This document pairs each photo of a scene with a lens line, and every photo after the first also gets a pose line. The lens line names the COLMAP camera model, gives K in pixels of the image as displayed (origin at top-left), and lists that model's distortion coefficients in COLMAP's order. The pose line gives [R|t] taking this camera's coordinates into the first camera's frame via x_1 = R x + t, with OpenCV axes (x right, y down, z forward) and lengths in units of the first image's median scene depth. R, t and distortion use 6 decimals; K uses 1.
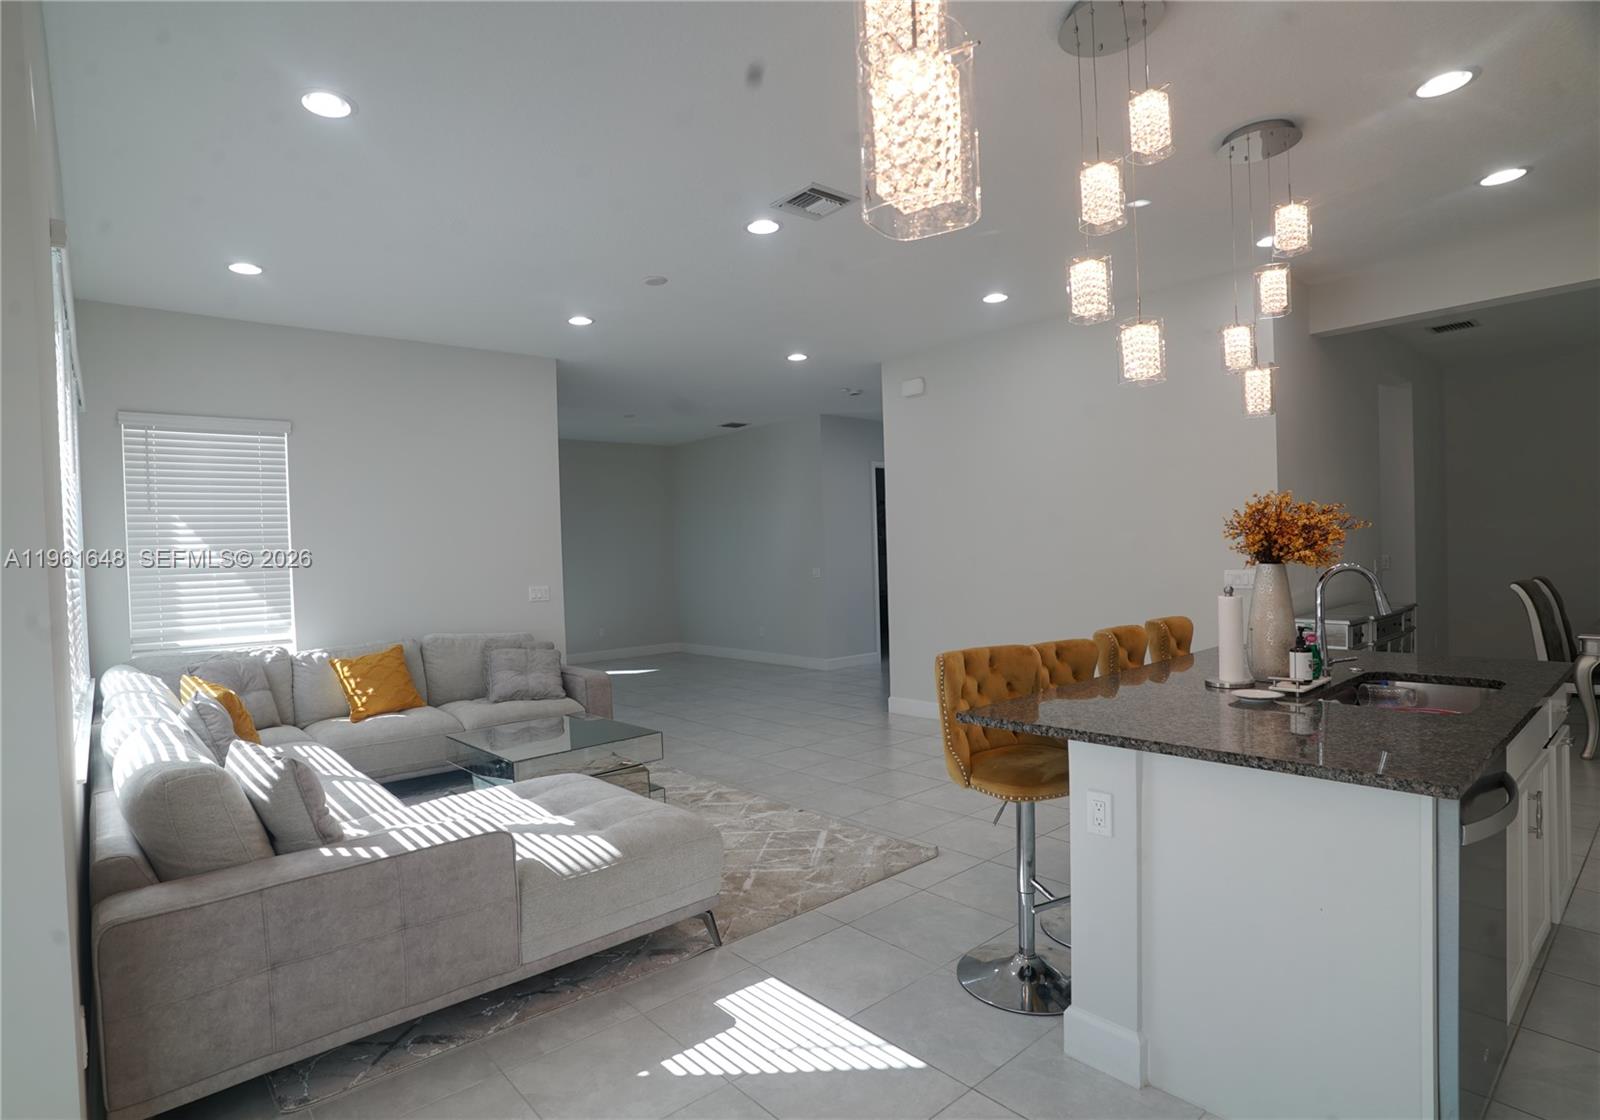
lens RADIAL K [[835.4, 0, 795.1], [0, 835.4, 561.5], [0, 0, 1]] dist [-0.082686, 0.036562]
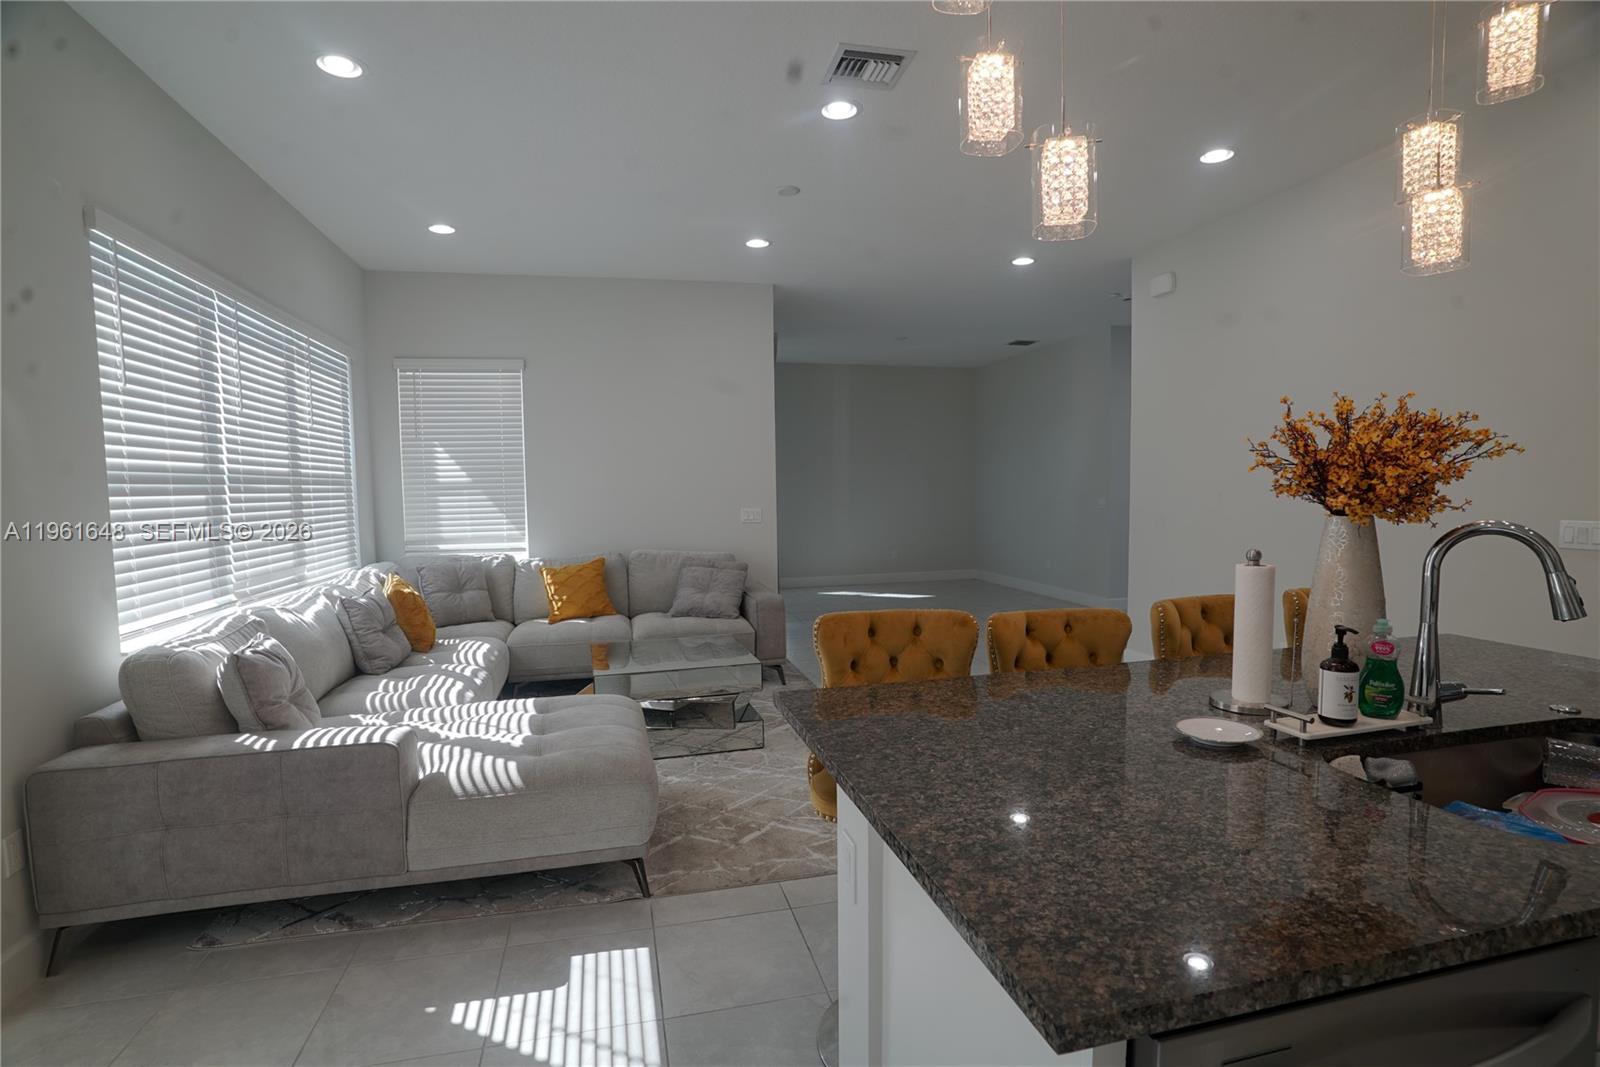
lens RADIAL K [[806.4, 0, 796.4], [0, 806.4, 541.8], [0, 0, 1]] dist [-0.083326, 0.042281]
pose [[0.891963, 0.050808, -0.449244, 0.418302], [-0.018901, 0.996987, 0.075228, -0.011800], [0.451713, -0.058609, 0.890236, 0.267286]]
